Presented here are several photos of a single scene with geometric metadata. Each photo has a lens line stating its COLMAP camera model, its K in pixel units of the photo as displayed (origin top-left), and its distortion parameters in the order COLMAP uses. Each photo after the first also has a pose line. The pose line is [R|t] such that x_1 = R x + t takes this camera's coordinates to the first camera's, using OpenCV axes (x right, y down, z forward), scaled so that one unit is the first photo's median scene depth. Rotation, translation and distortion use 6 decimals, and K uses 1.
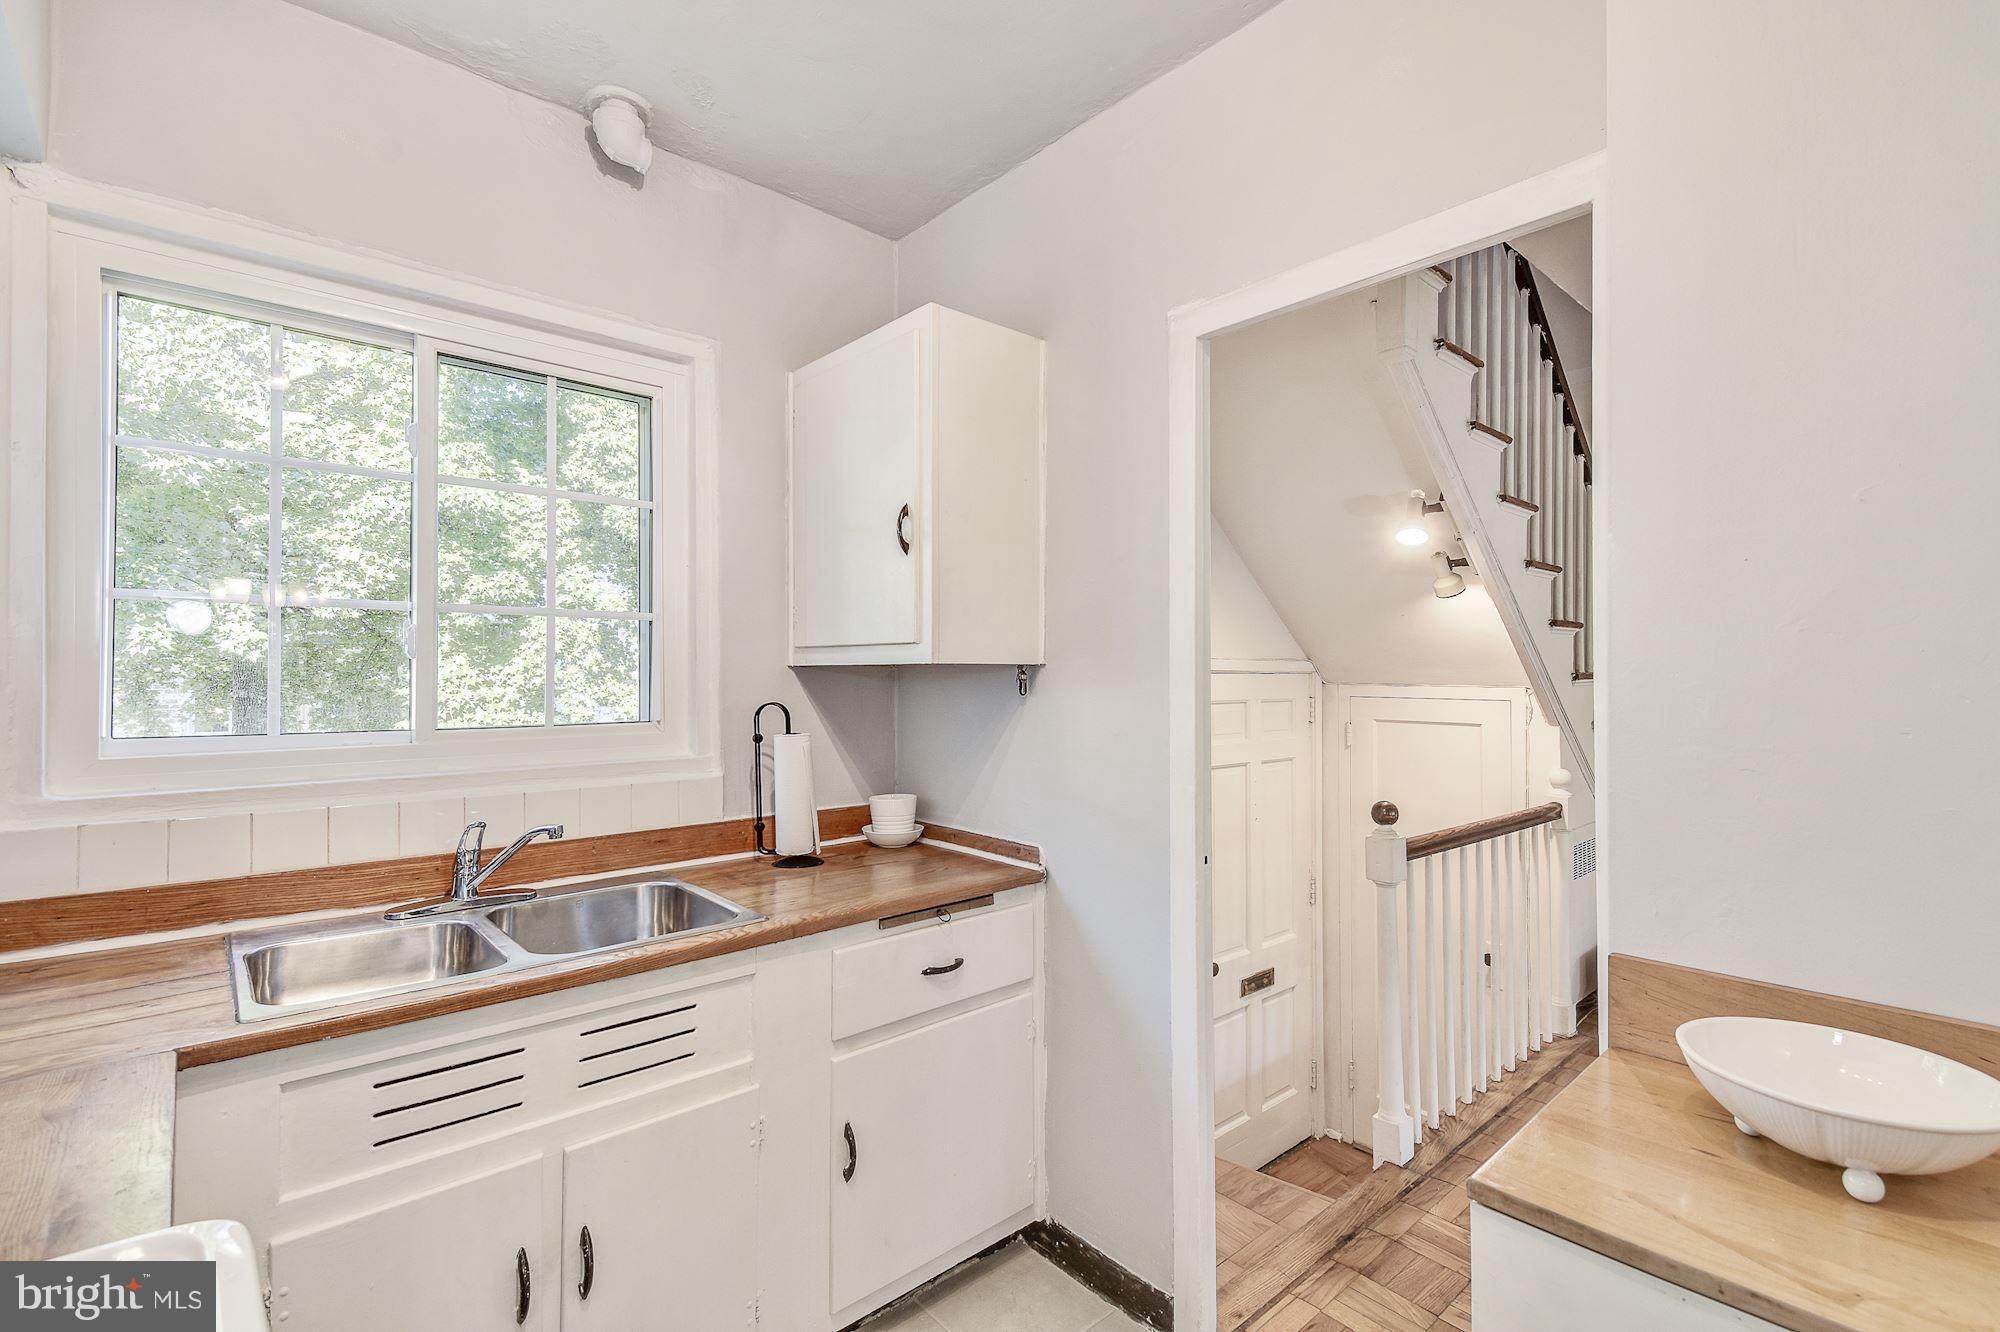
lens RADIAL K [[893.7, 0, 1010.2], [0, 893.7, 663.1], [0, 0, 1]] dist [0.030703, -0.019763]
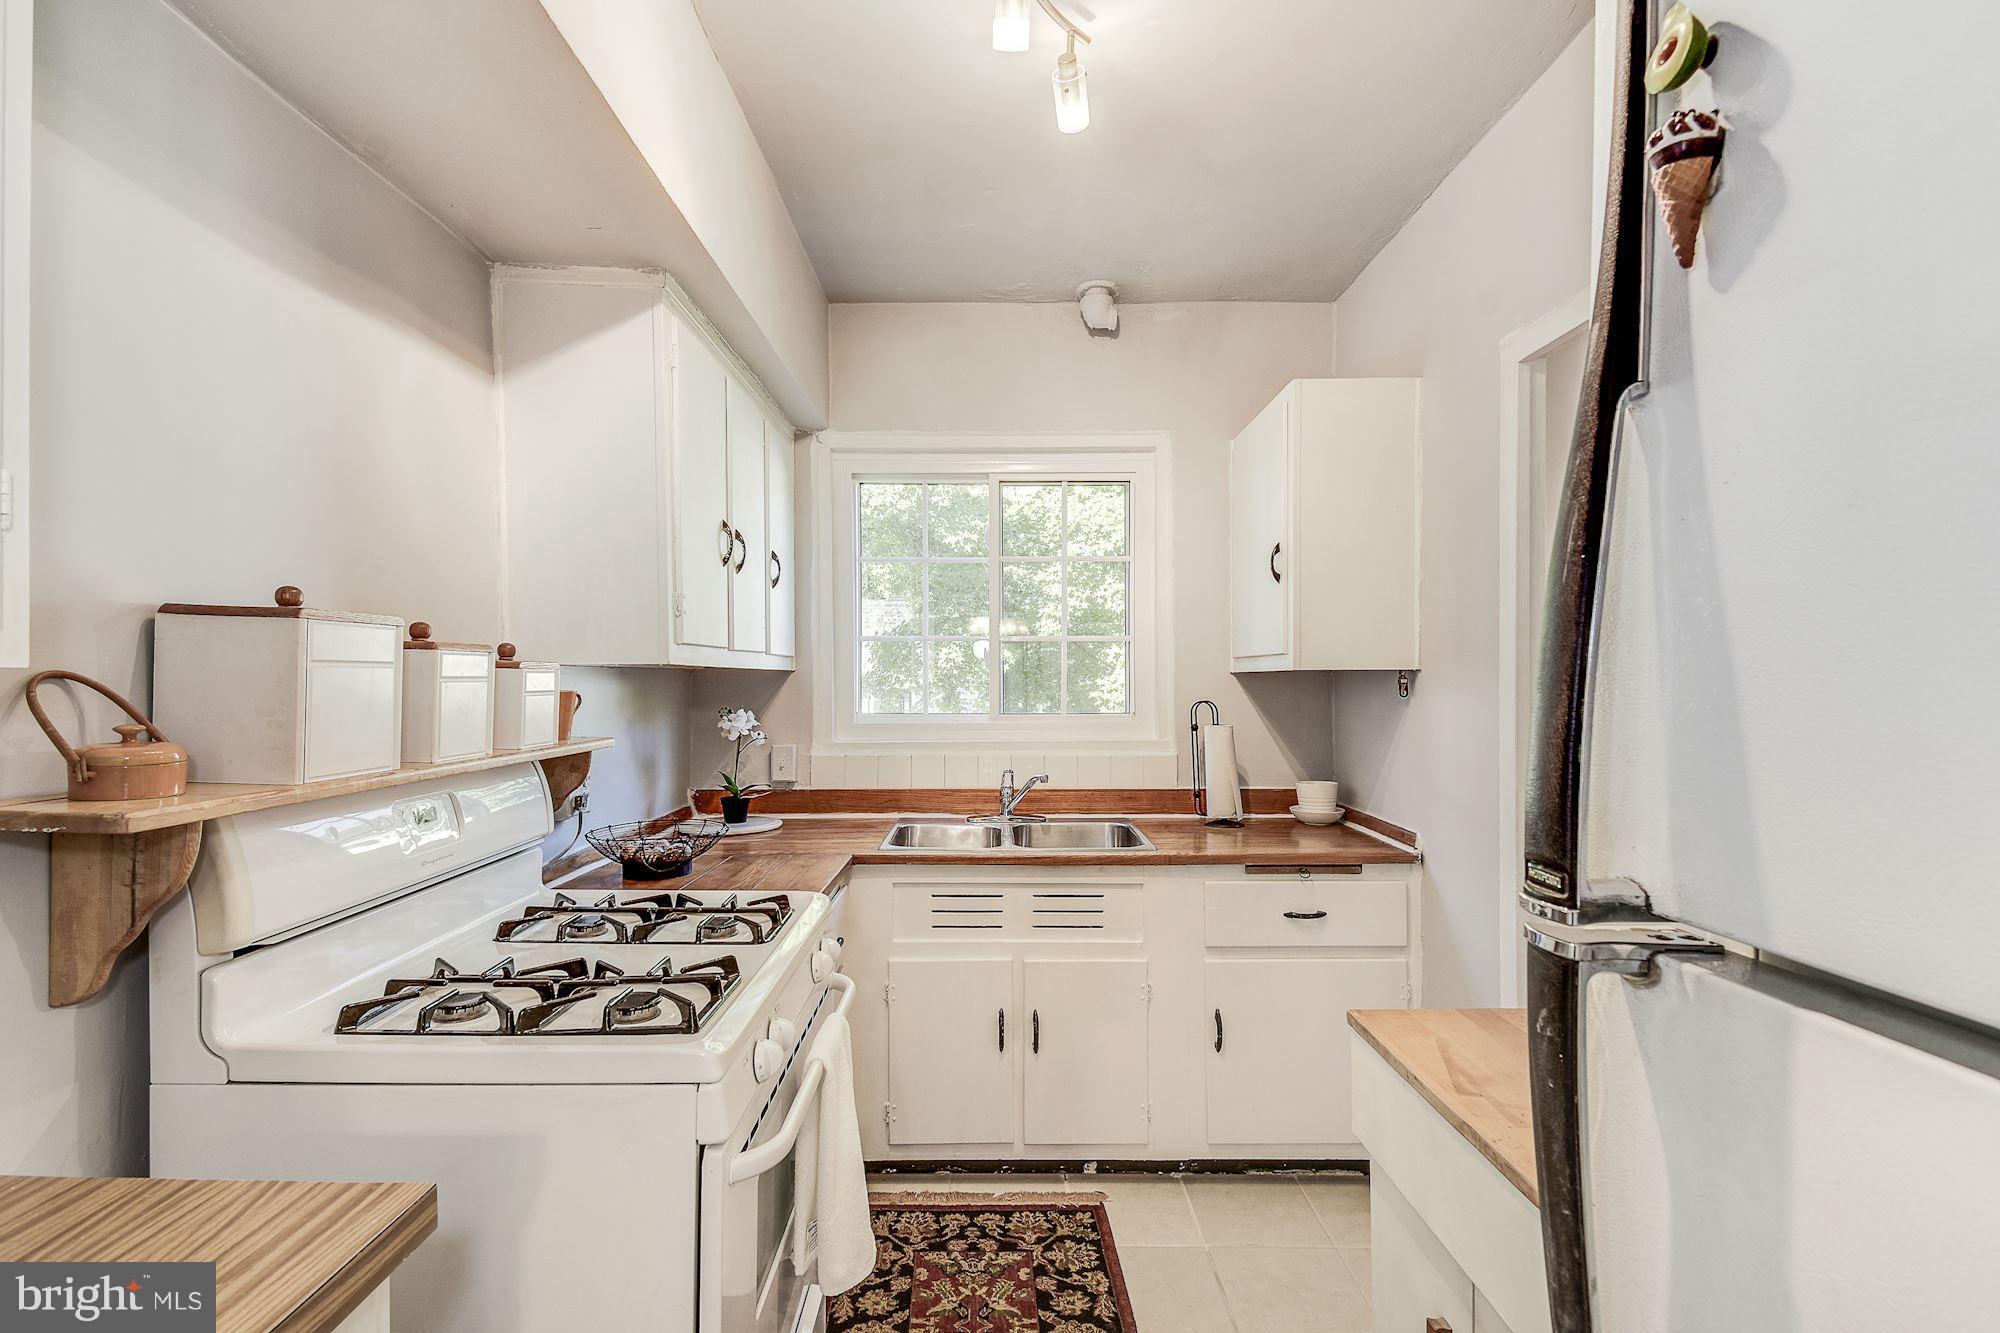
lens RADIAL K [[899.2, 0, 1002.0], [0, 899.2, 678.5], [0, 0, 1]] dist [0.001658, -0.000205]
pose [[0.744413, -0.003846, -0.667709, 0.403789], [0.011119, 0.999916, 0.006637, -0.000507], [0.667627, -0.012365, 0.744393, -0.183305]]
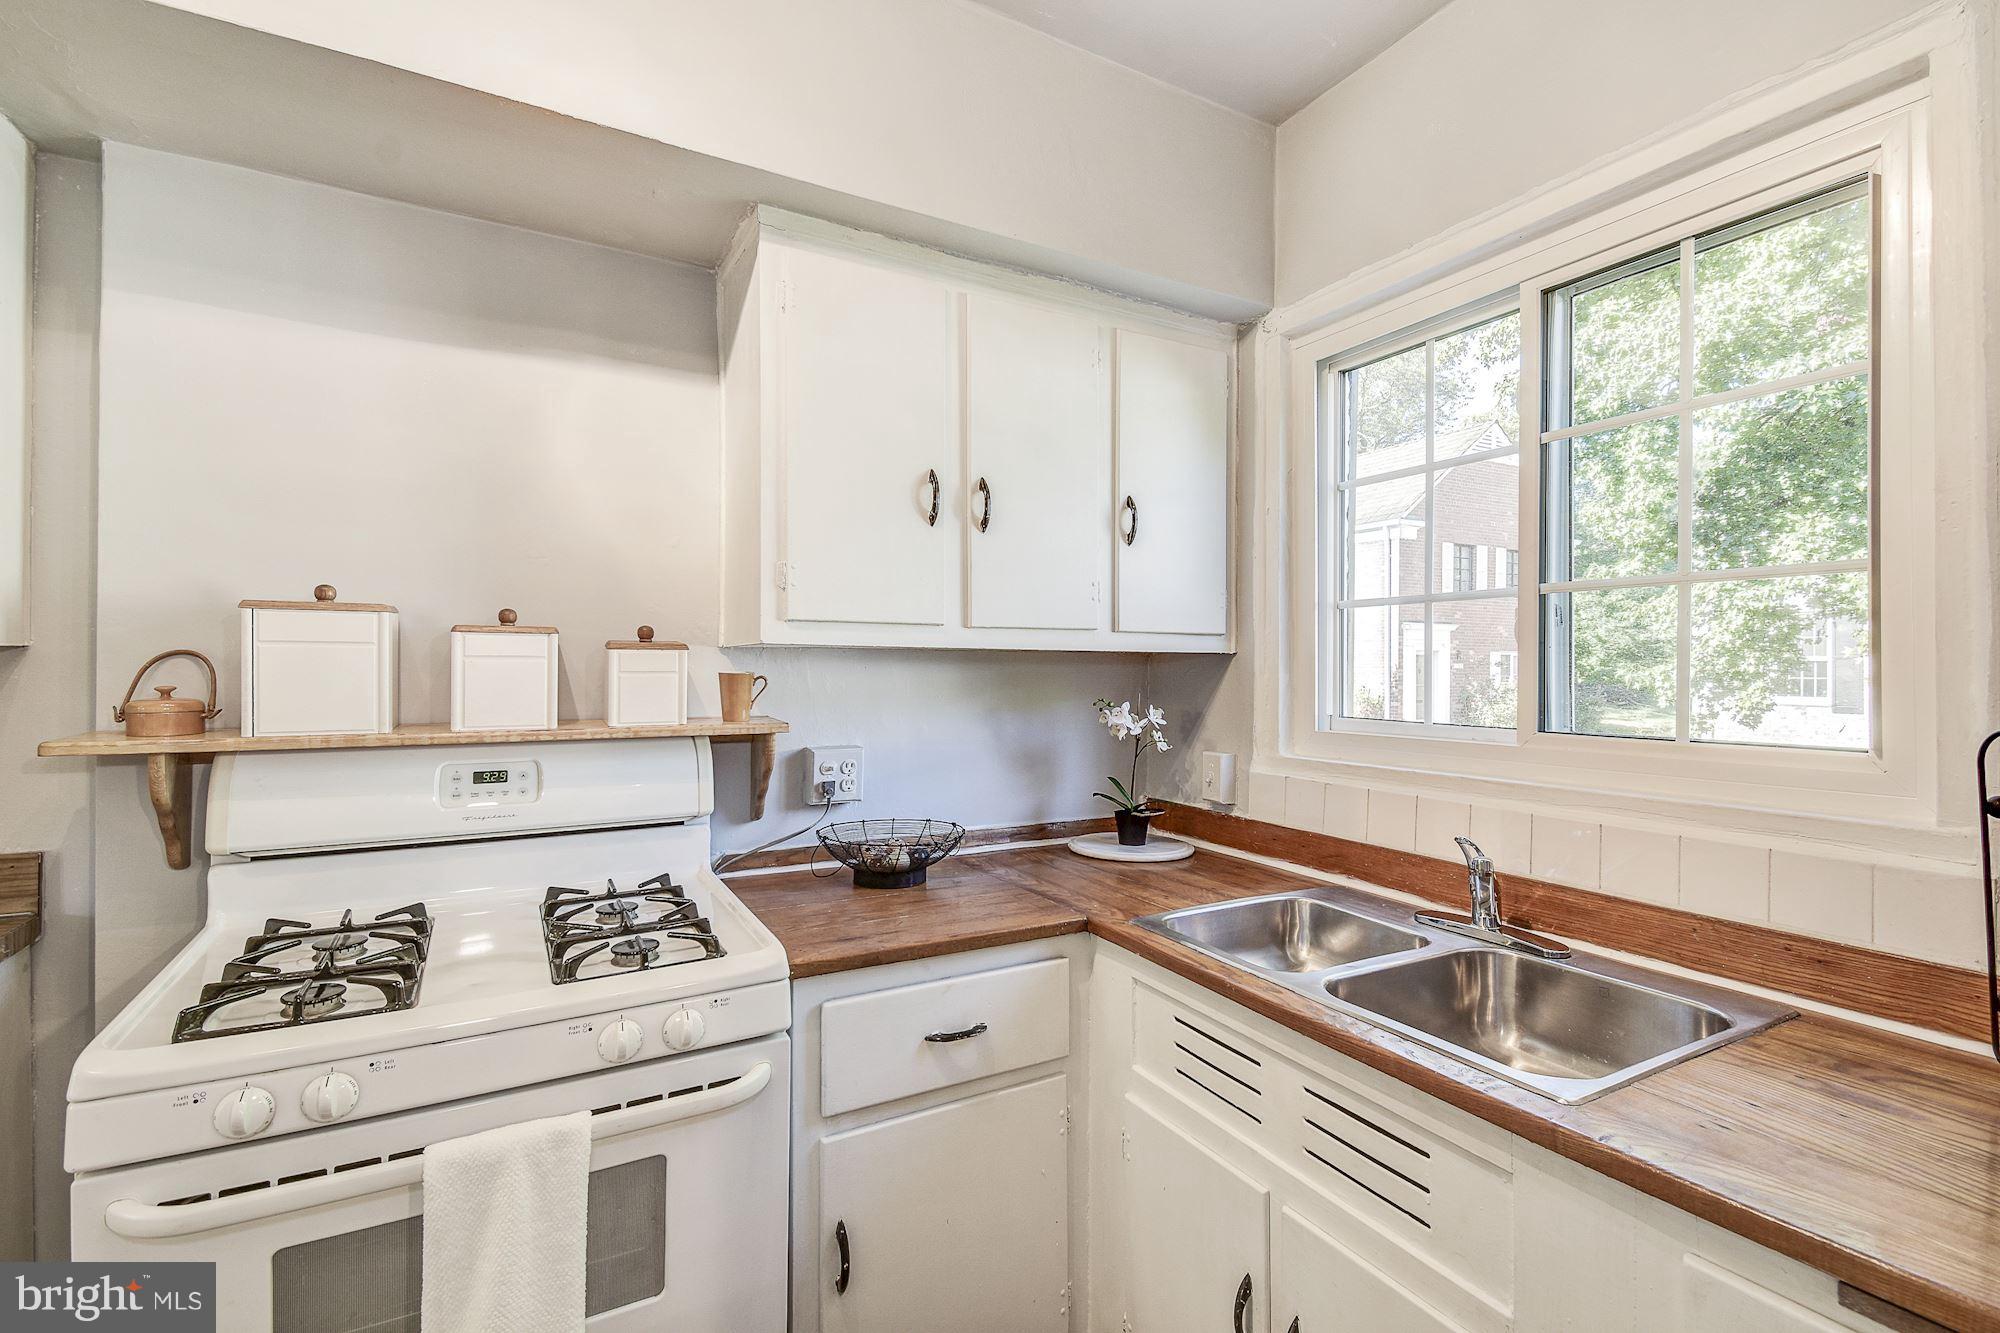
lens RADIAL K [[884.0, 0, 1000.0], [0, 884.0, 666.5], [0, 0, 1]] dist [0.001069, -0.000078]
pose [[-0.227834, -0.006338, -0.973679, 0.274795], [0.005026, 0.999958, -0.007685, 0.014260], [0.973687, -0.006644, -0.227792, 0.626628]]
